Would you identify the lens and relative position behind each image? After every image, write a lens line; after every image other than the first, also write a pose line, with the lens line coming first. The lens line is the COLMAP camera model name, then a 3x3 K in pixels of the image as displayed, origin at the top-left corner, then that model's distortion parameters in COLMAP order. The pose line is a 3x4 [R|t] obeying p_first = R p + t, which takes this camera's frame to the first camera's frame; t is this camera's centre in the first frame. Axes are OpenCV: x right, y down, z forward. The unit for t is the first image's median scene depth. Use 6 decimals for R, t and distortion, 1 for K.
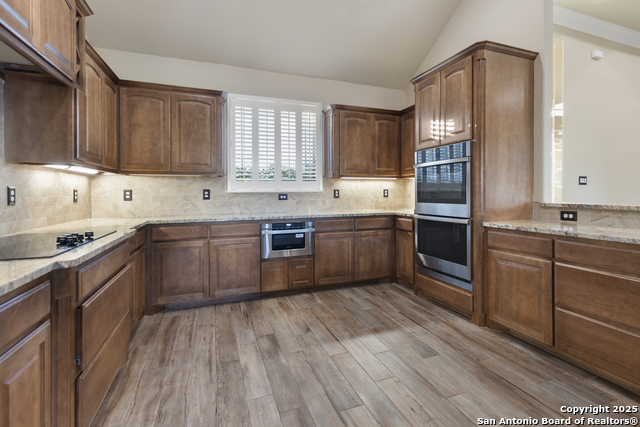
lens RADIAL K [[298.5, 0, 324.5], [0, 298.5, 200.3], [0, 0, 1]] dist [0.002151, 0.000367]
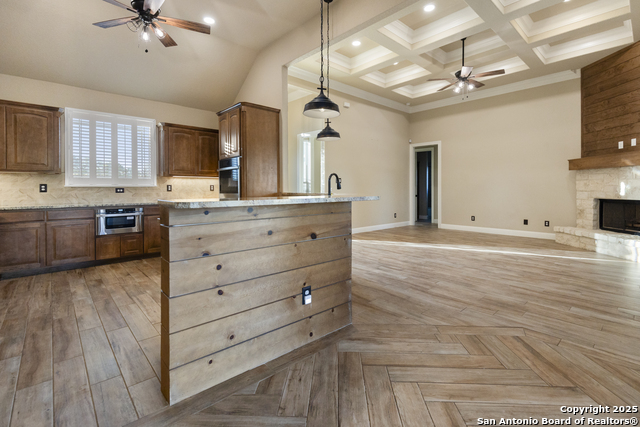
lens RADIAL K [[290.5, 0, 322.7], [0, 290.5, 193.9], [0, 0, 1]] dist [0.001619, 0.000470]
pose [[0.924560, -0.005030, 0.381004, 0.240063], [0.009011, 0.999922, -0.008665, 0.028559], [-0.380931, 0.011445, 0.924533, -0.617494]]
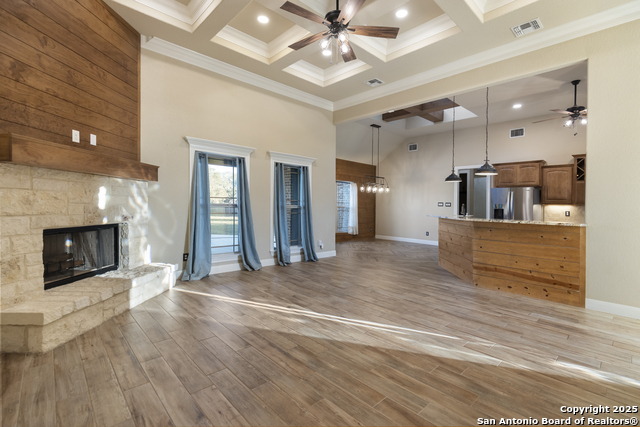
lens RADIAL K [[298.5, 0, 324.5], [0, 298.5, 200.3], [0, 0, 1]] dist [0.002151, 0.000367]
pose [[-0.921730, -0.029570, -0.386703, 2.038906], [-0.037756, 0.999195, 0.013588, -0.074173], [0.385990, 0.027125, -0.922104, 1.556073]]
